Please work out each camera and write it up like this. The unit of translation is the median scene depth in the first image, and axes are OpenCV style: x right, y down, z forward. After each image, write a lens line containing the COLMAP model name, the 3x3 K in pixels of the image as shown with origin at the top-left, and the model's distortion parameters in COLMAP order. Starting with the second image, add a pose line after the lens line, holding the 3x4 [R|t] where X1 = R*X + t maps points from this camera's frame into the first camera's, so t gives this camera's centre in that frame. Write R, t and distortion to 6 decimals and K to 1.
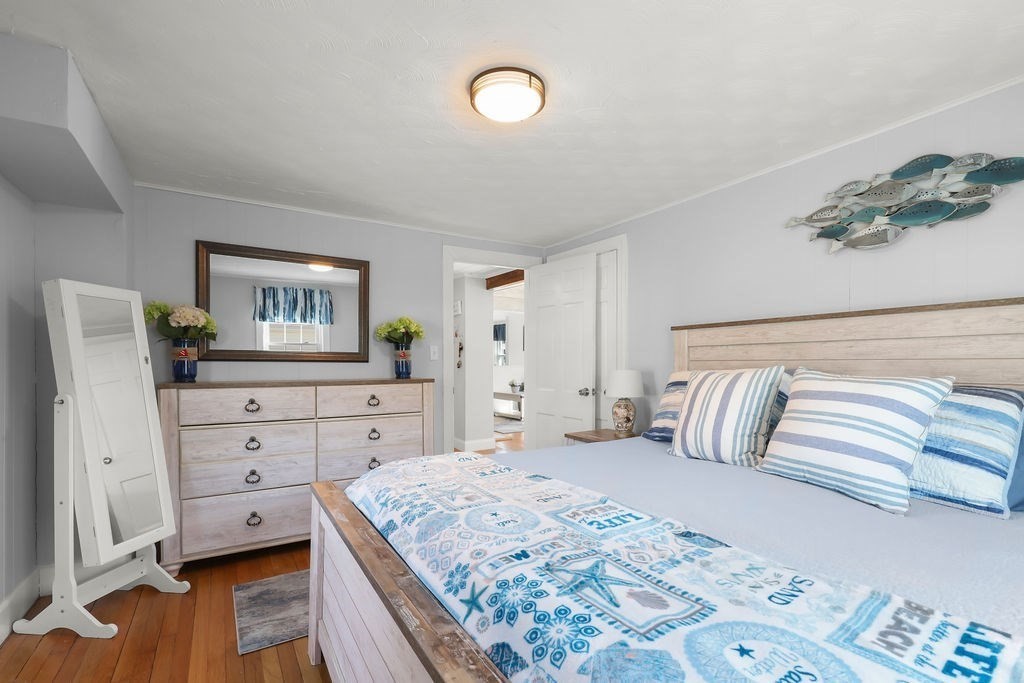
lens RADIAL K [[466.0, 0, 515.4], [0, 466.0, 363.1], [0, 0, 1]] dist [0.000648, -0.000597]
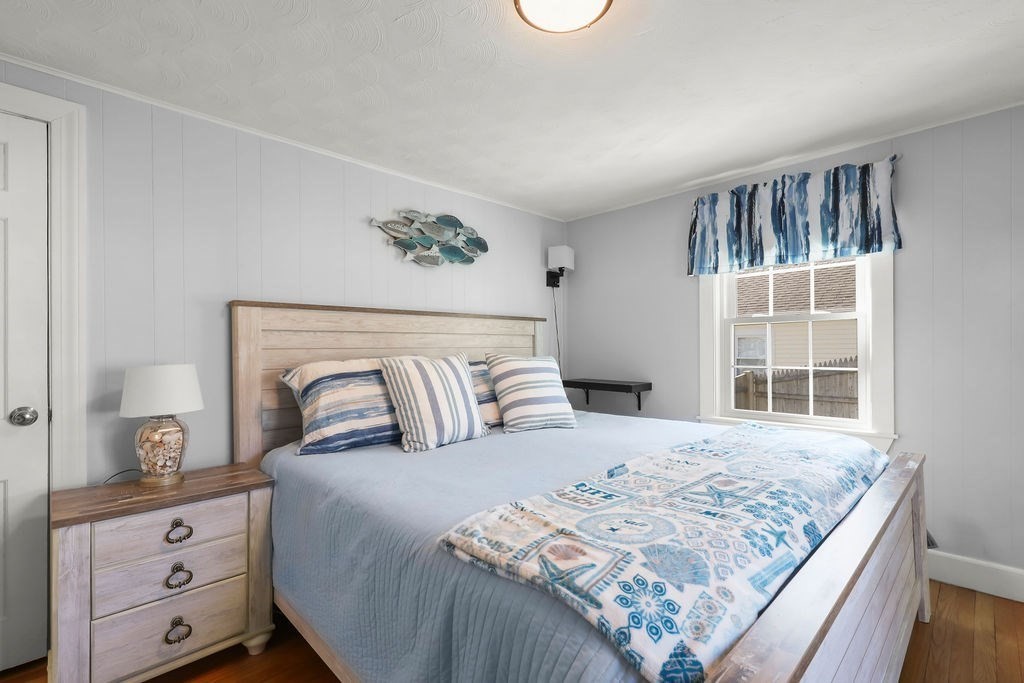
lens RADIAL K [[466.0, 0, 512.0], [0, 466.0, 343.0], [0, 0, 1]] dist [0.000648, -0.000597]
pose [[-0.219399, 0.020144, 0.975427, -0.780441], [0.010958, 0.999775, -0.018182, 0.007027], [-0.975574, 0.006699, -0.219571, 1.348756]]
